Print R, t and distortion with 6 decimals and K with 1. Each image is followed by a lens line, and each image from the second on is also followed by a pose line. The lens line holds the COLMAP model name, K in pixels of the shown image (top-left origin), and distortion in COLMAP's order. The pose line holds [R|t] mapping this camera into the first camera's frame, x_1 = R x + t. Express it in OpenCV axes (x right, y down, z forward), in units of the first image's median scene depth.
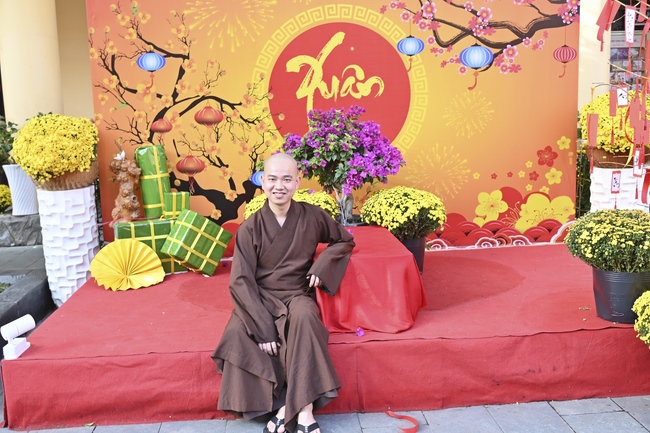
lens RADIAL K [[662.2, 0, 325.0], [0, 662.2, 216.5], [0, 0, 1]] dist [0.170495, 0.008658]
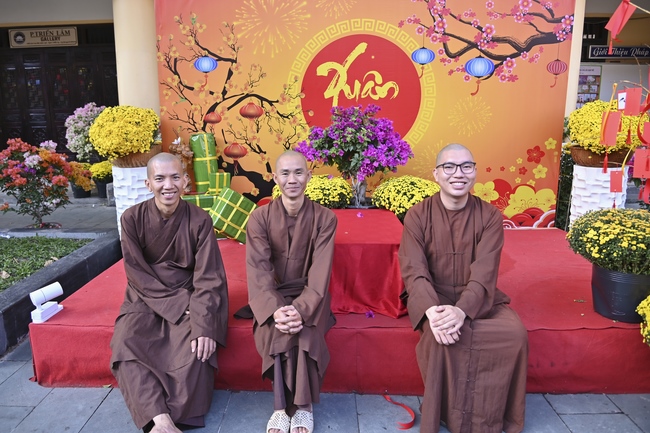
lens RADIAL K [[427.4, 0, 323.2], [0, 427.4, 203.3], [0, 0, 1]] dist [0.064855, -0.000502]
pose [[0.995800, 0.046886, -0.078638, 0.025589], [-0.044003, 0.998308, 0.038003, -0.017987], [0.080286, -0.034383, 0.996179, 0.229163]]
